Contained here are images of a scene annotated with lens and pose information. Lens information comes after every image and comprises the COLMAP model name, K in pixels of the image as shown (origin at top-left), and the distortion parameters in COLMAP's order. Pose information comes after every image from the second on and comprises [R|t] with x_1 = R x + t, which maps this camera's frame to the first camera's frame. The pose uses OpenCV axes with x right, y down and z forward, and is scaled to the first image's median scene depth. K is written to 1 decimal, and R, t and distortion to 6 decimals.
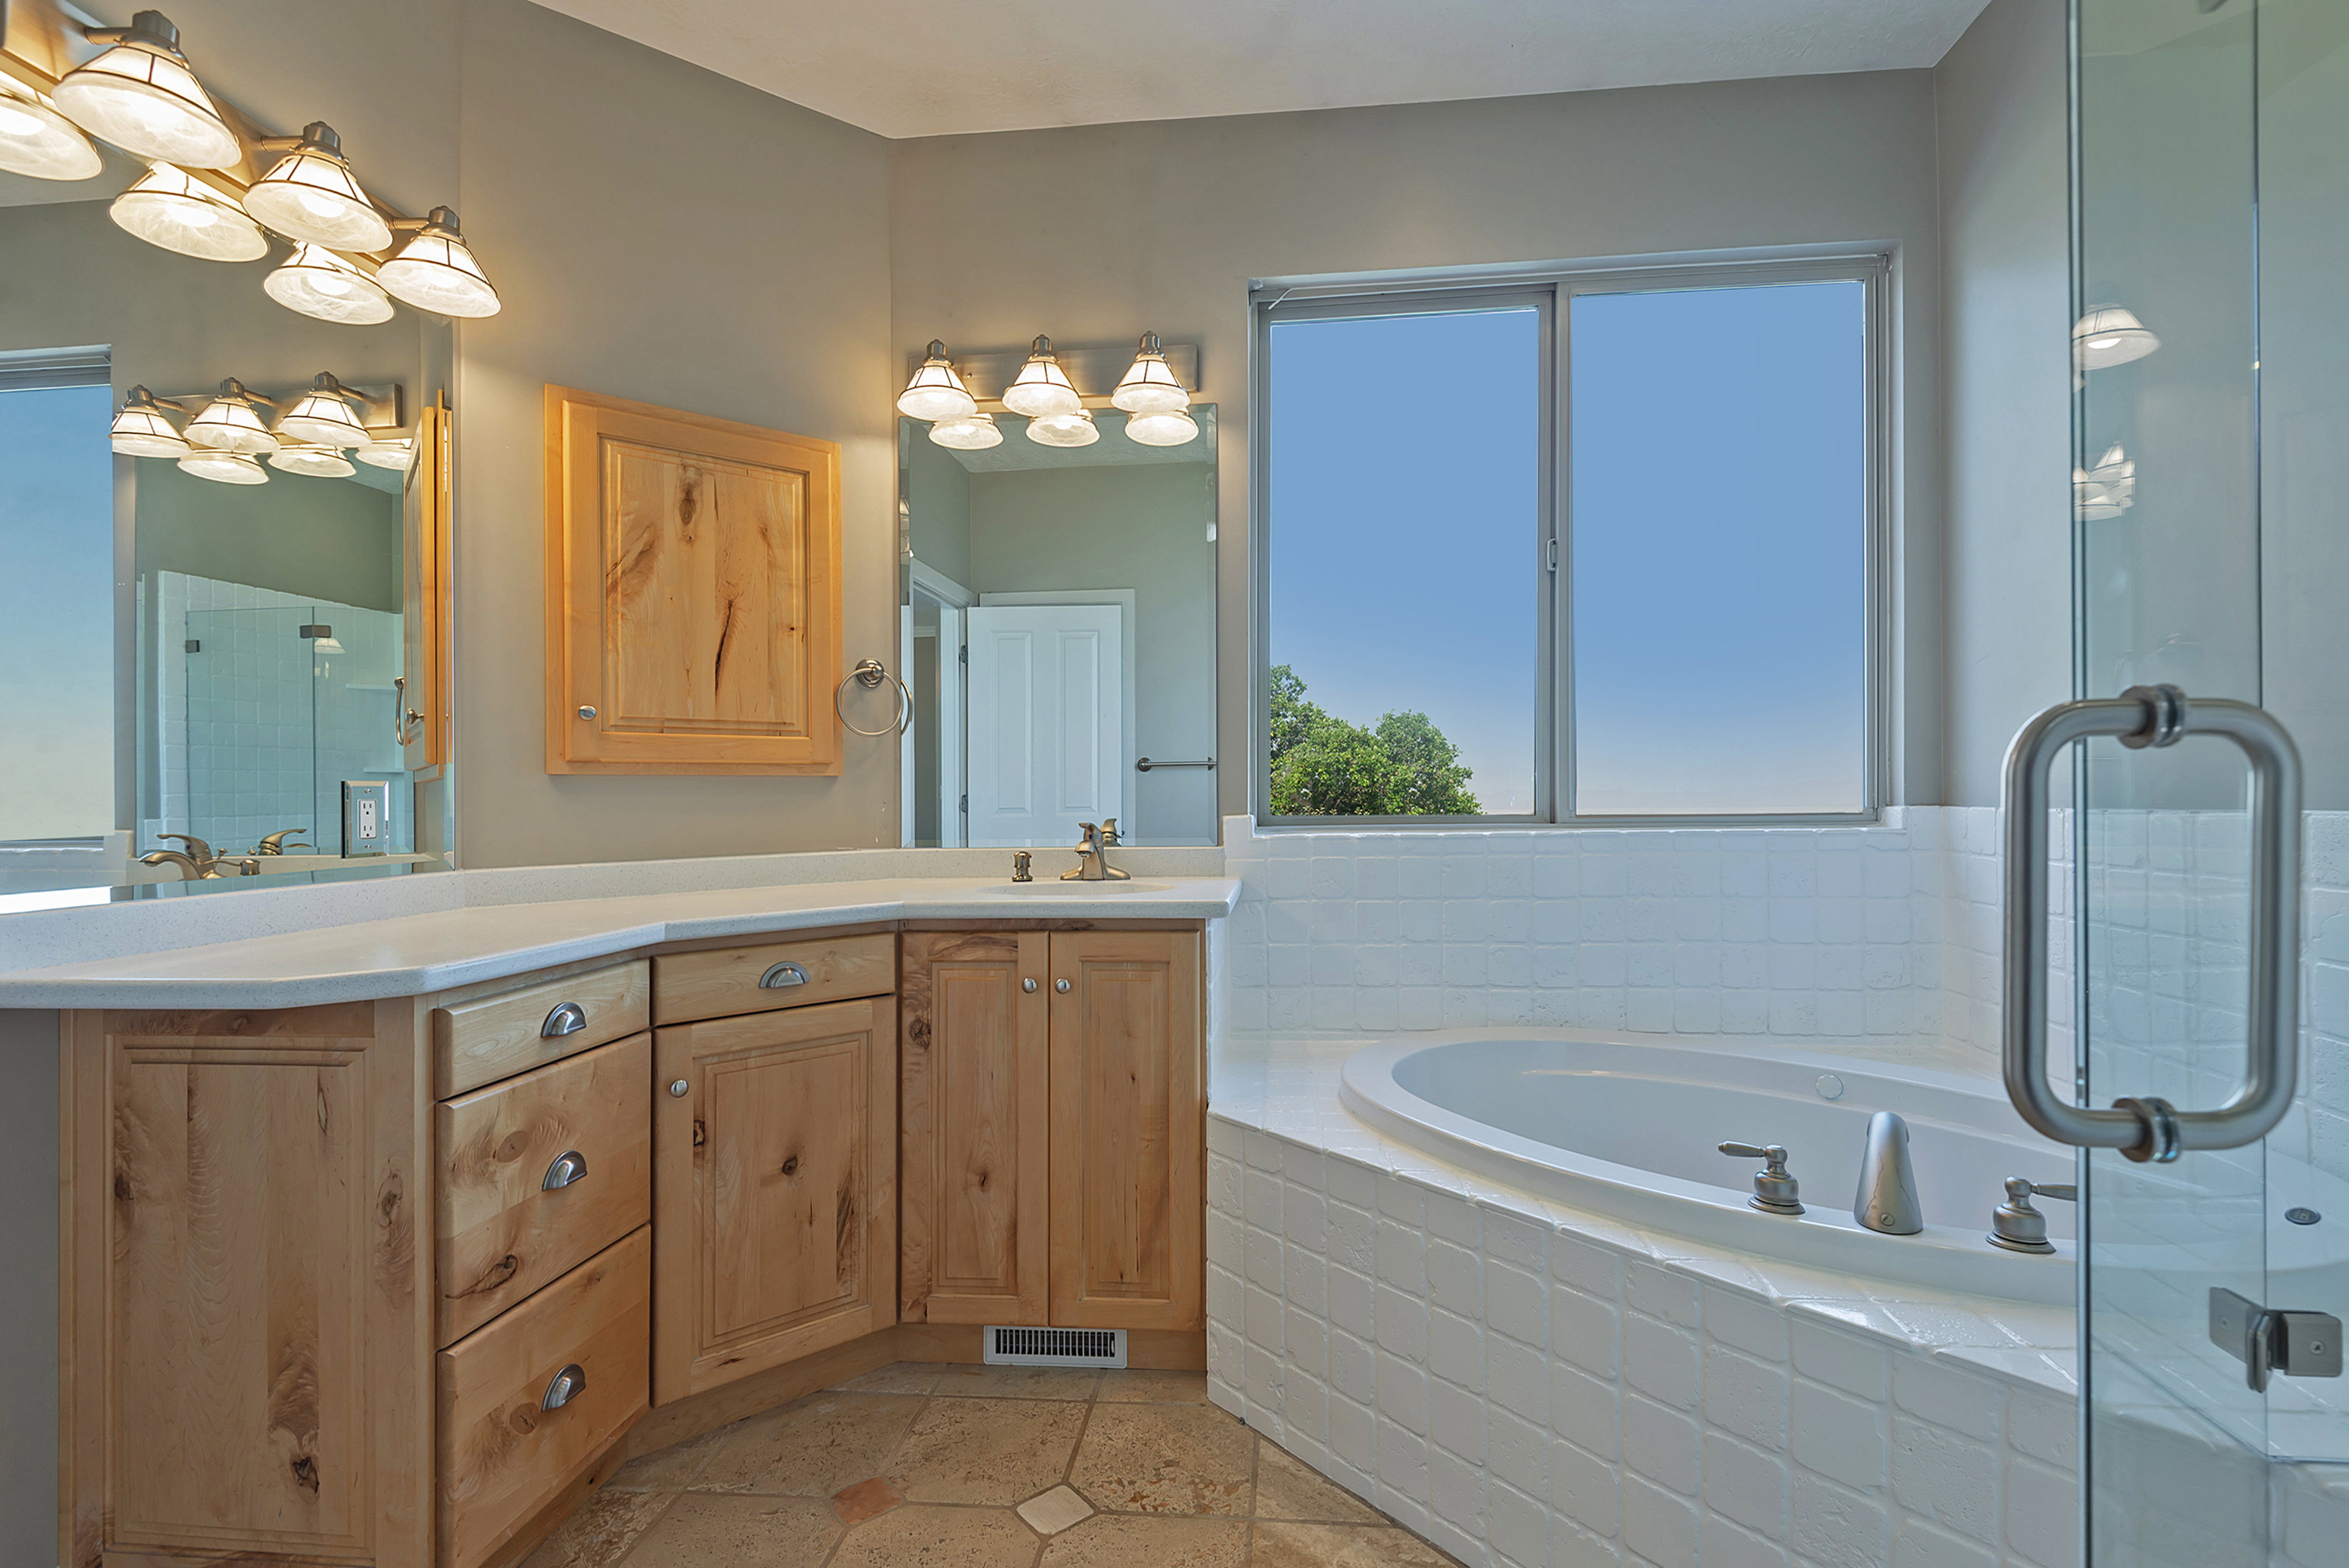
lens RADIAL K [[1069.2, 0, 1174.5], [0, 1069.2, 784.0], [0, 0, 1]] dist [0.035135, -0.027943]
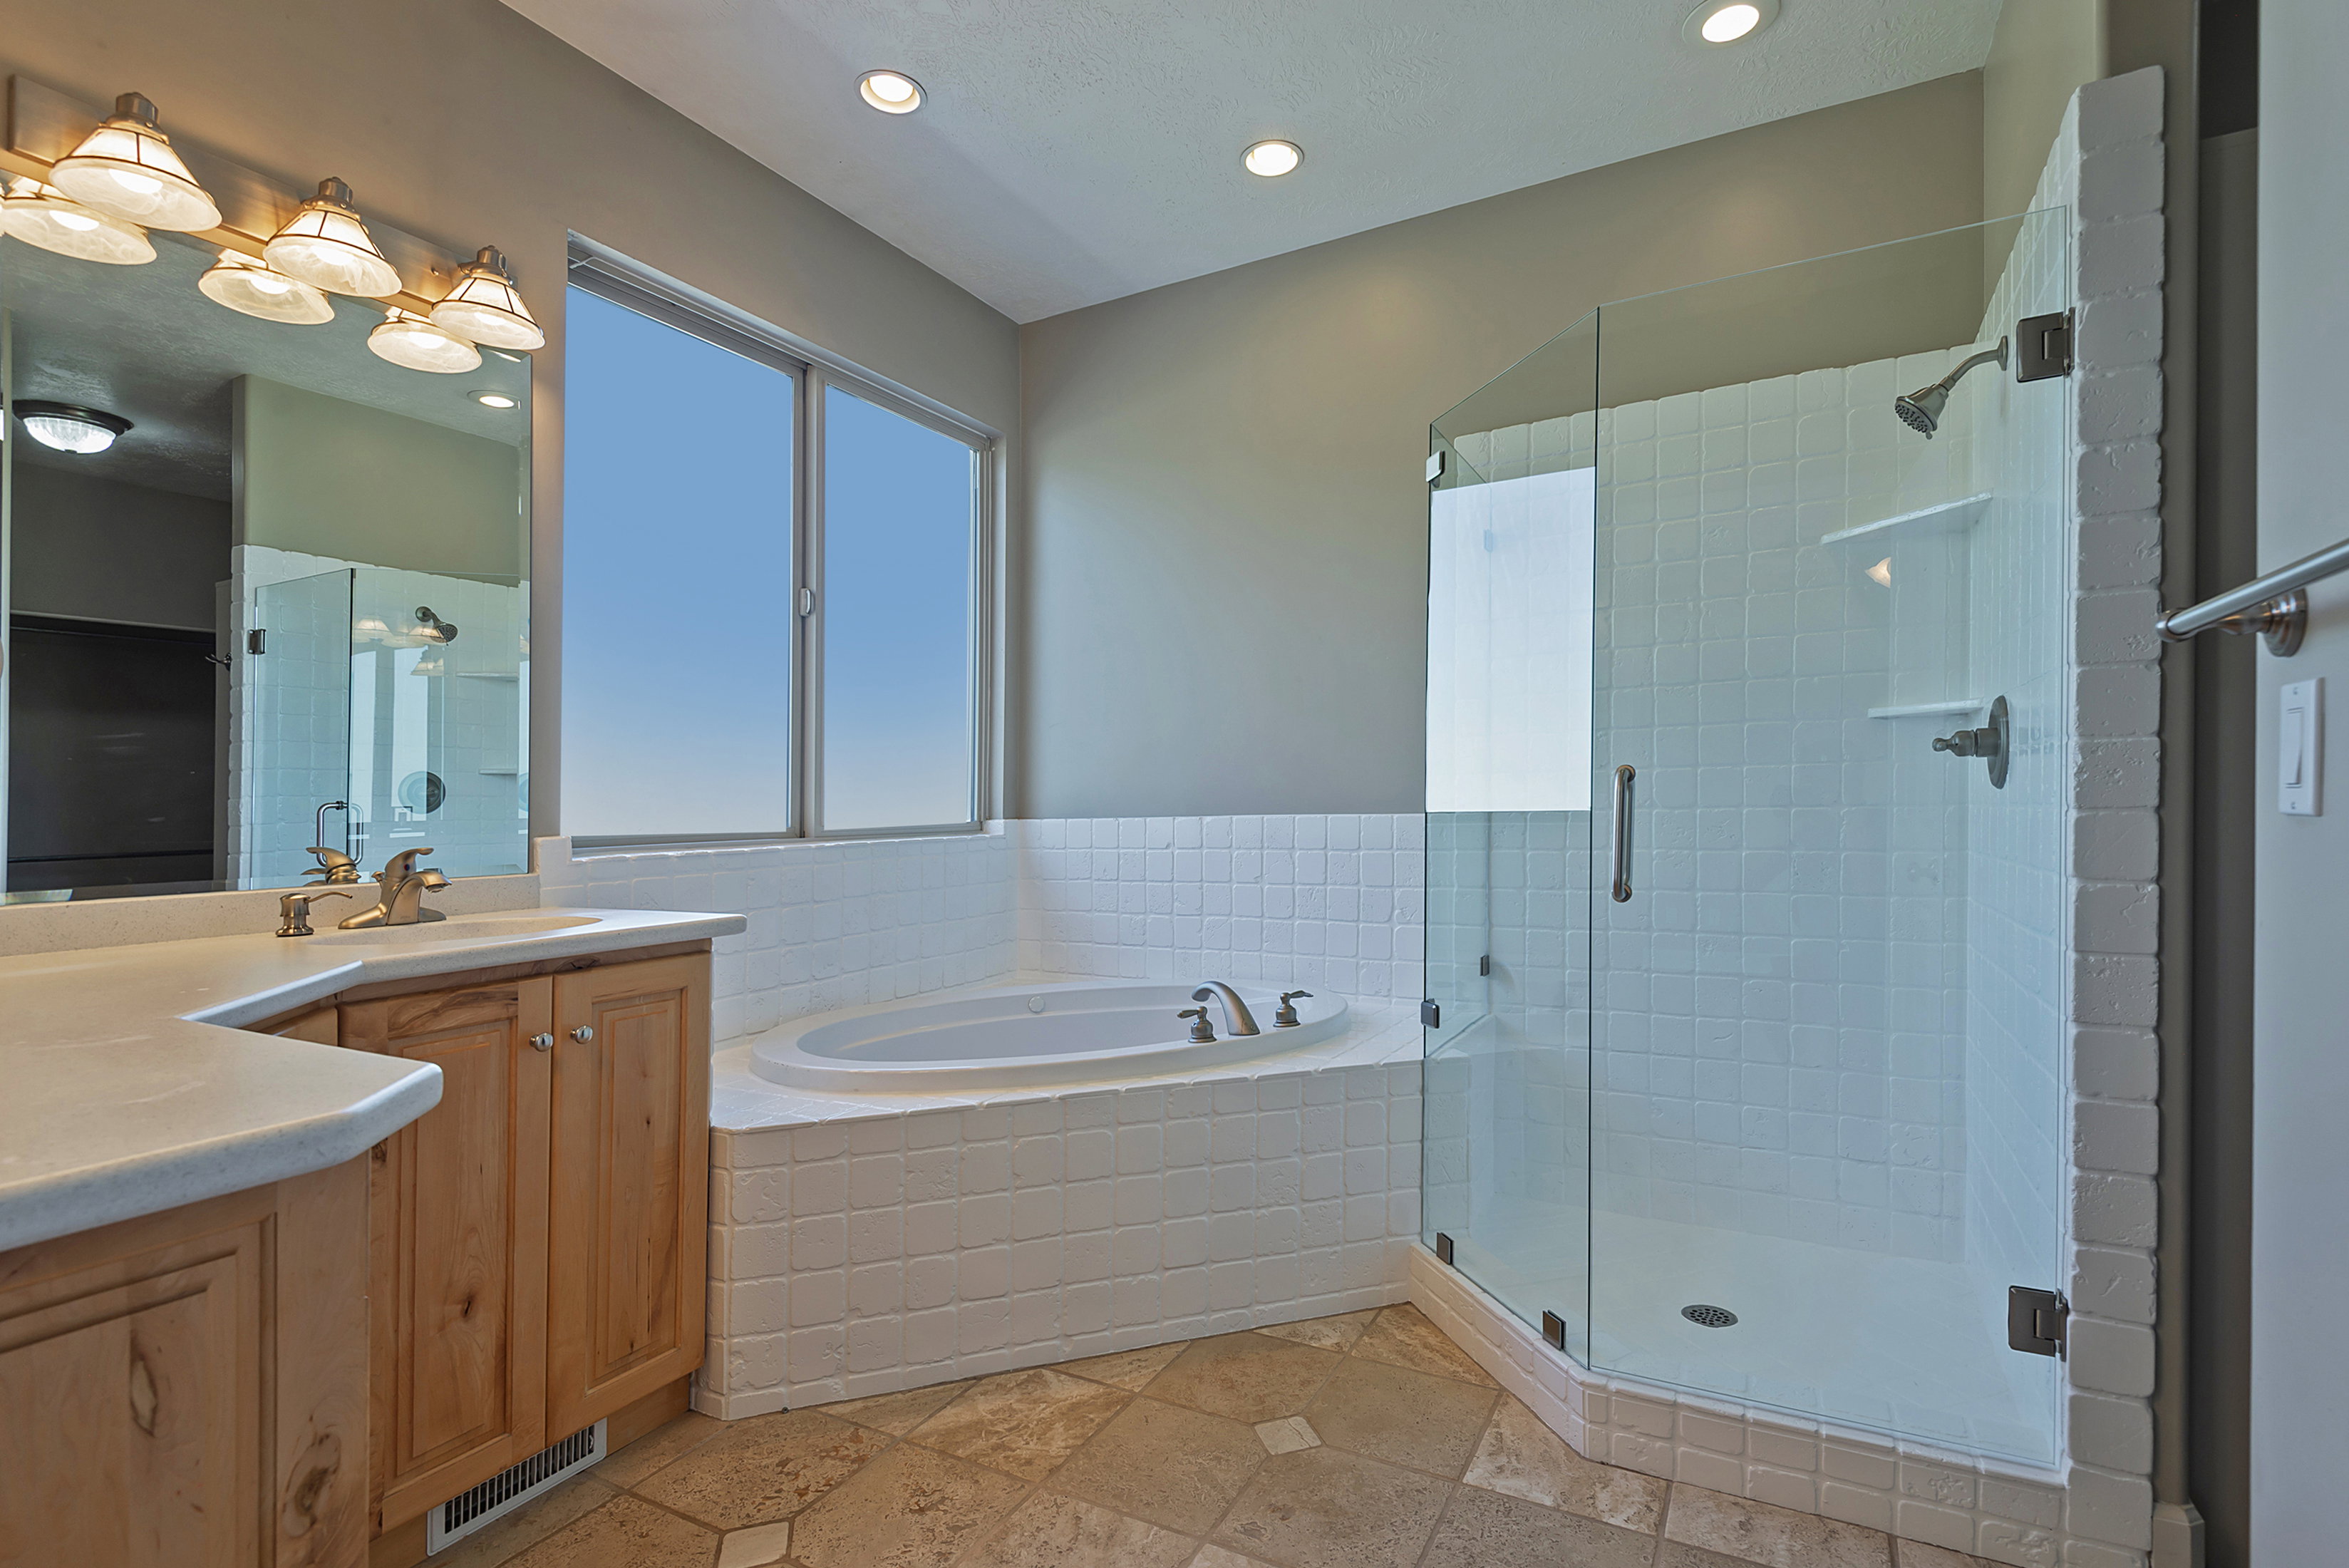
lens RADIAL K [[1093.5, 0, 1180.0], [0, 1093.5, 836.2], [0, 0, 1]] dist [0.031753, -0.030206]
pose [[0.394037, -0.020926, 0.918856, -0.700387], [0.003587, 0.999768, 0.021230, 0.014445], [-0.919088, -0.005069, 0.394021, 0.217109]]
